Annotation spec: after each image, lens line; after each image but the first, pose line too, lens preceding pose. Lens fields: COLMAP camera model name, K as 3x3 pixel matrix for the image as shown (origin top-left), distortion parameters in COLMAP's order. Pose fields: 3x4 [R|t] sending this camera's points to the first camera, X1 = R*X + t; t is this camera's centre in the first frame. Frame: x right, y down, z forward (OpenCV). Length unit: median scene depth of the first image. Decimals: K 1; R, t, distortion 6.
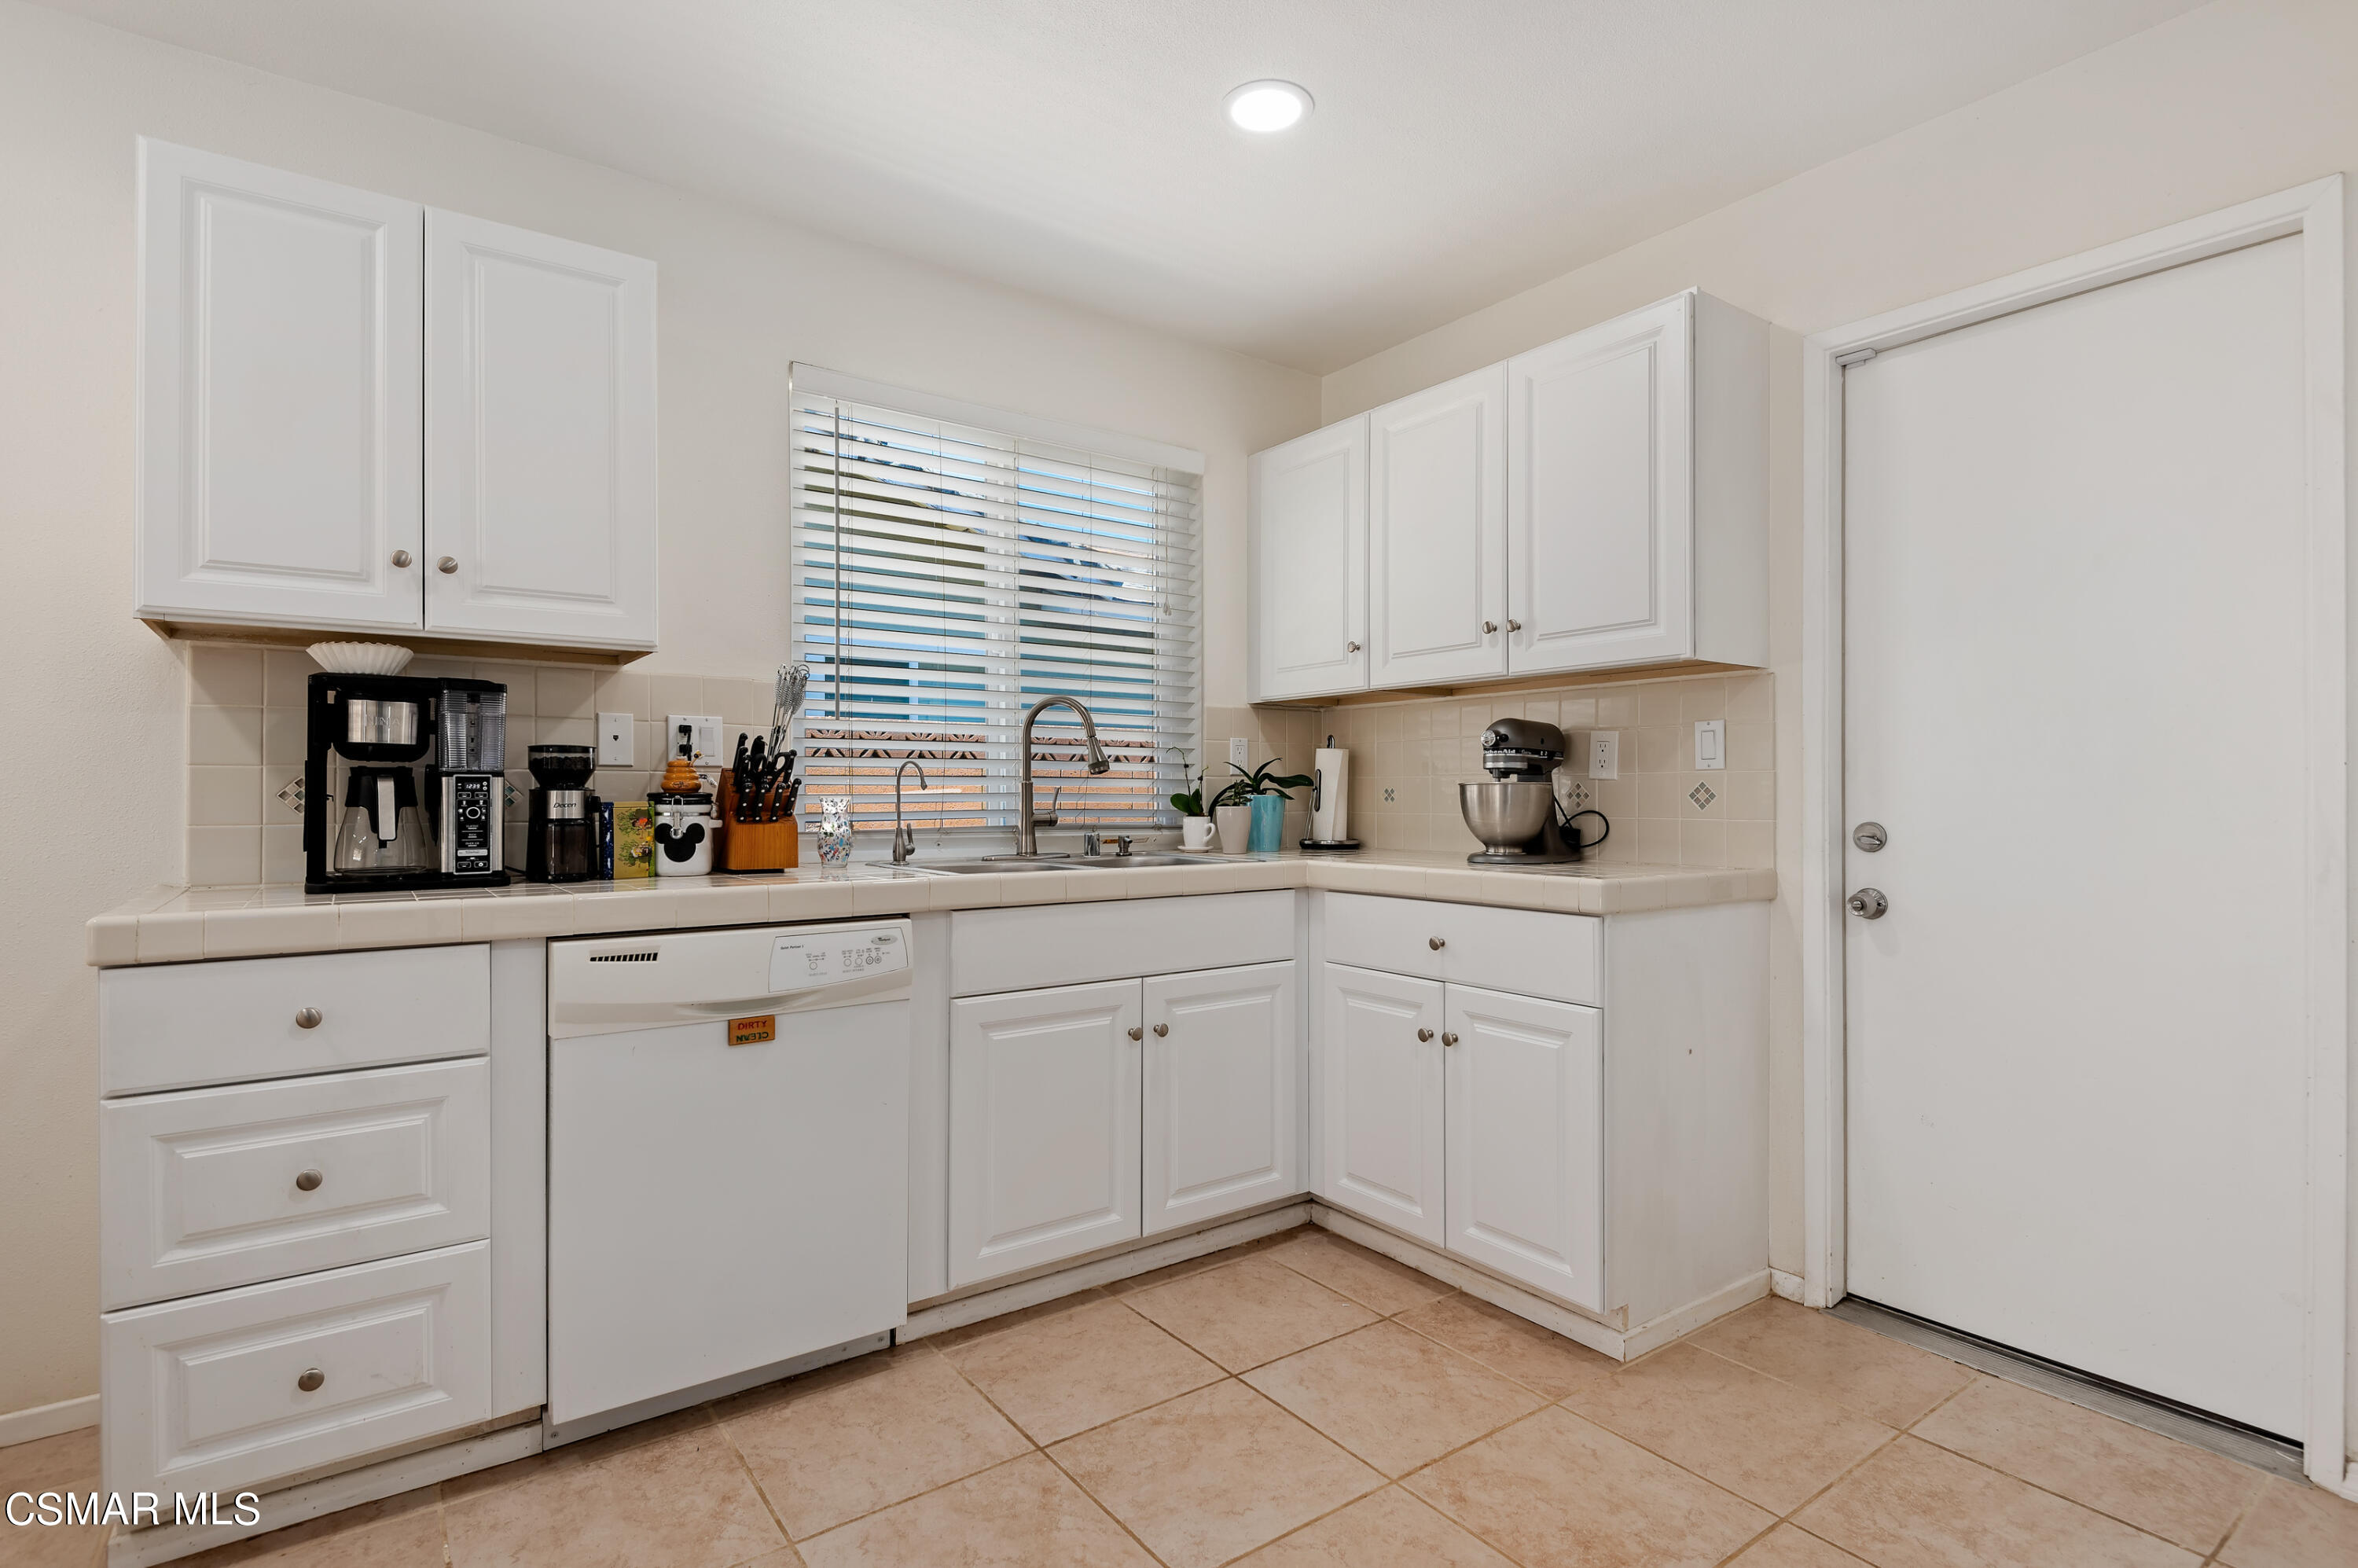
lens RADIAL K [[1137.4, 0, 1190.2], [0, 1137.4, 782.6], [0, 0, 1]] dist [0.014163, -0.014469]
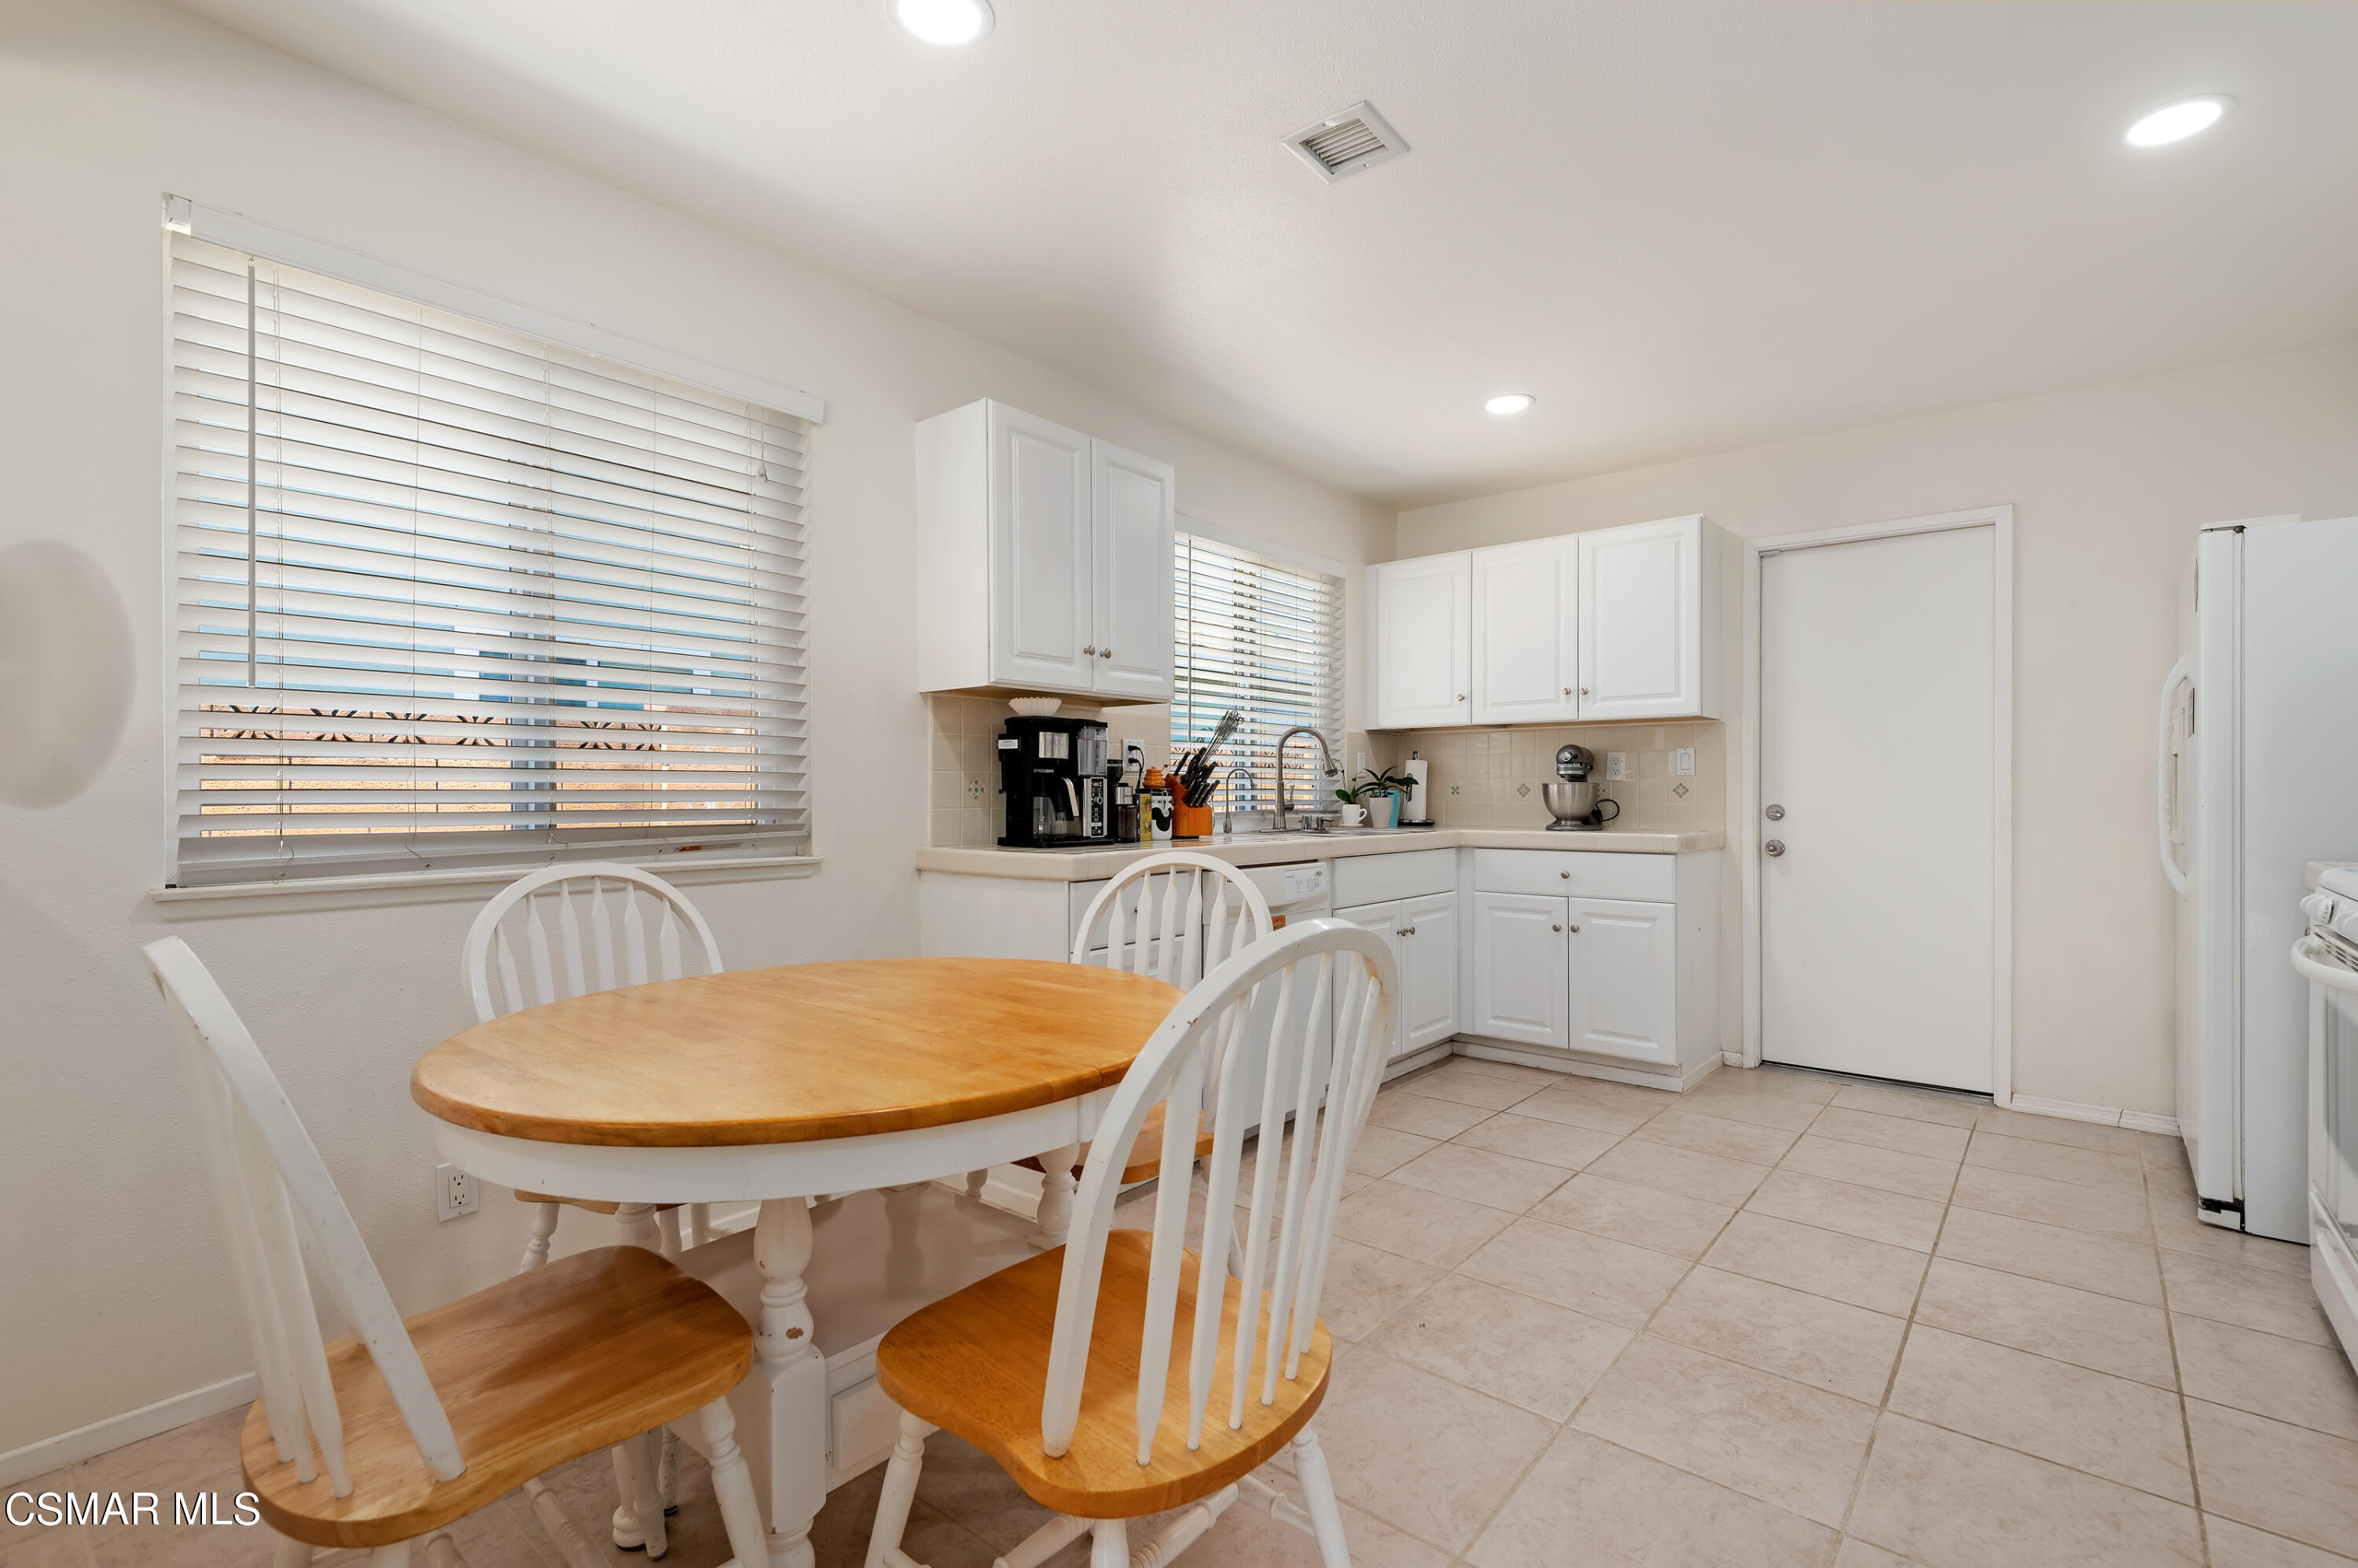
lens RADIAL K [[1060.0, 0, 1179.0], [0, 1060.0, 784.0], [0, 0, 1]] dist [0.002707, -0.005124]
pose [[0.972232, 0.001340, 0.234014, -0.736216], [-0.002088, 0.999993, 0.002949, -0.001807], [-0.234008, -0.003355, 0.972229, -0.440698]]
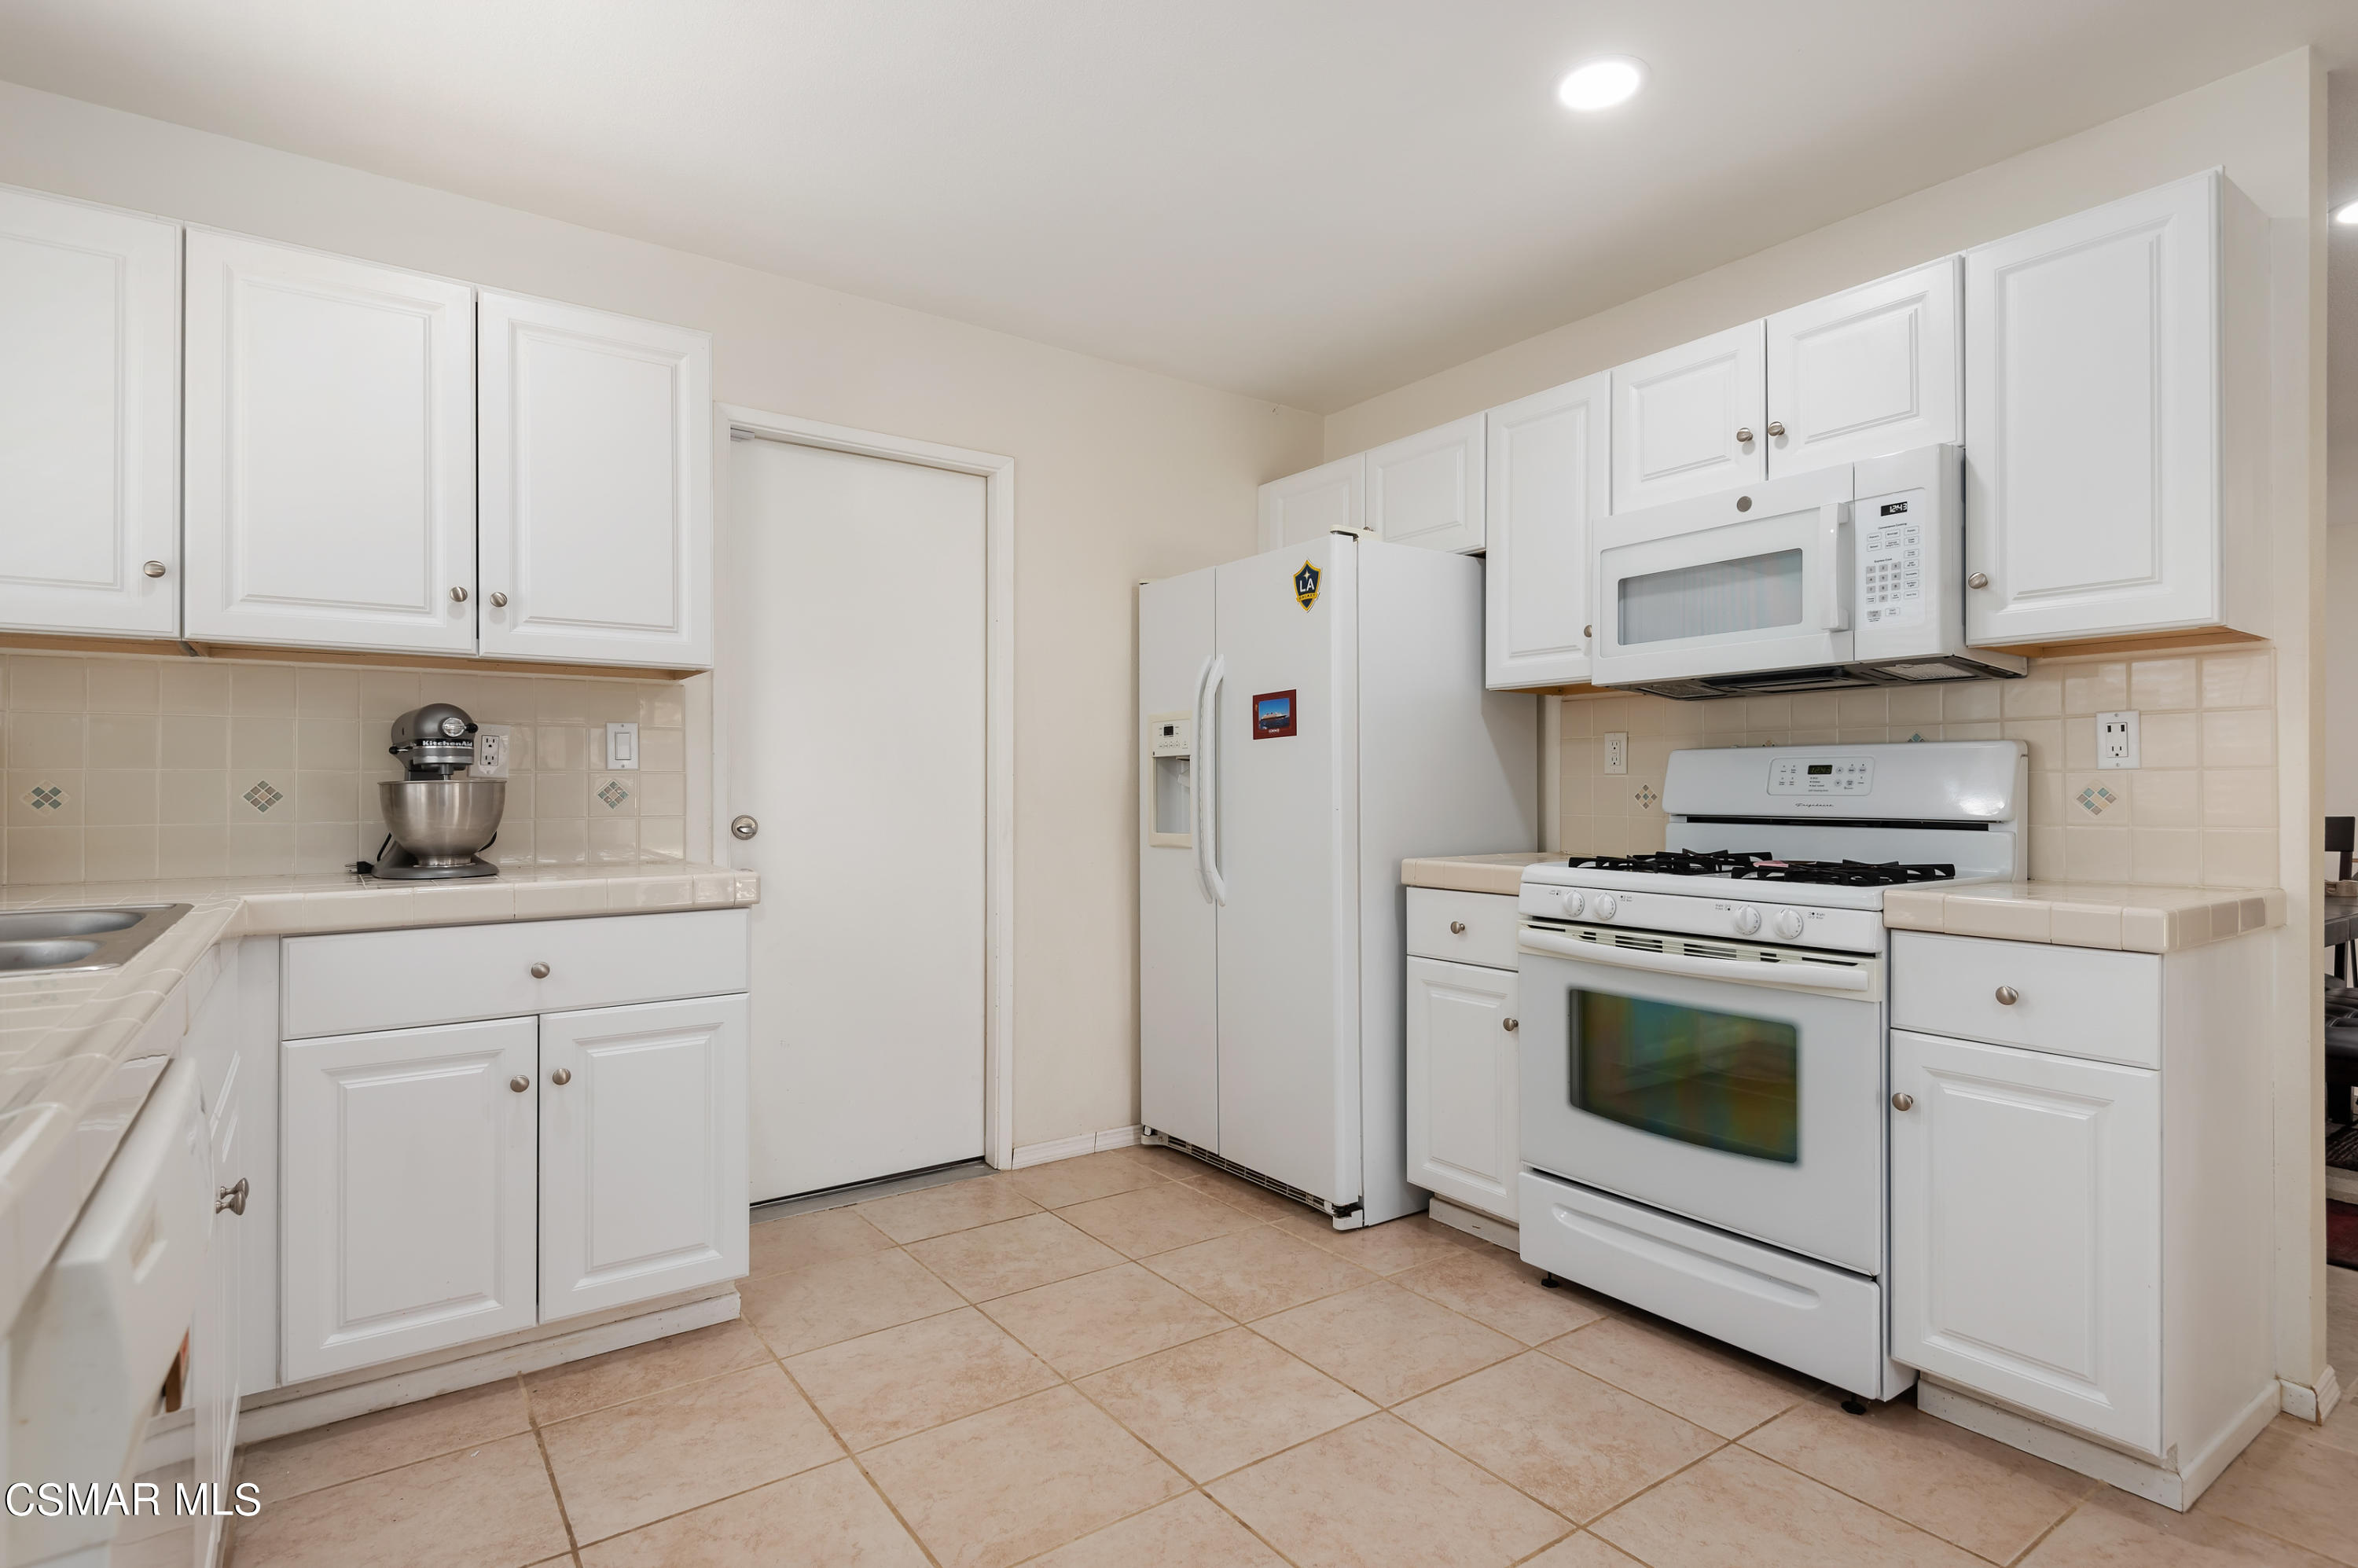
lens RADIAL K [[1180.2, 0, 1179.0], [0, 1180.2, 784.0], [0, 0, 1]] dist [0.016082, -0.000283]
pose [[0.014511, 0.003470, 0.999889, -0.659669], [-0.006259, 0.999975, -0.003379, 0.001811], [-0.999875, -0.006209, 0.014532, 0.504828]]
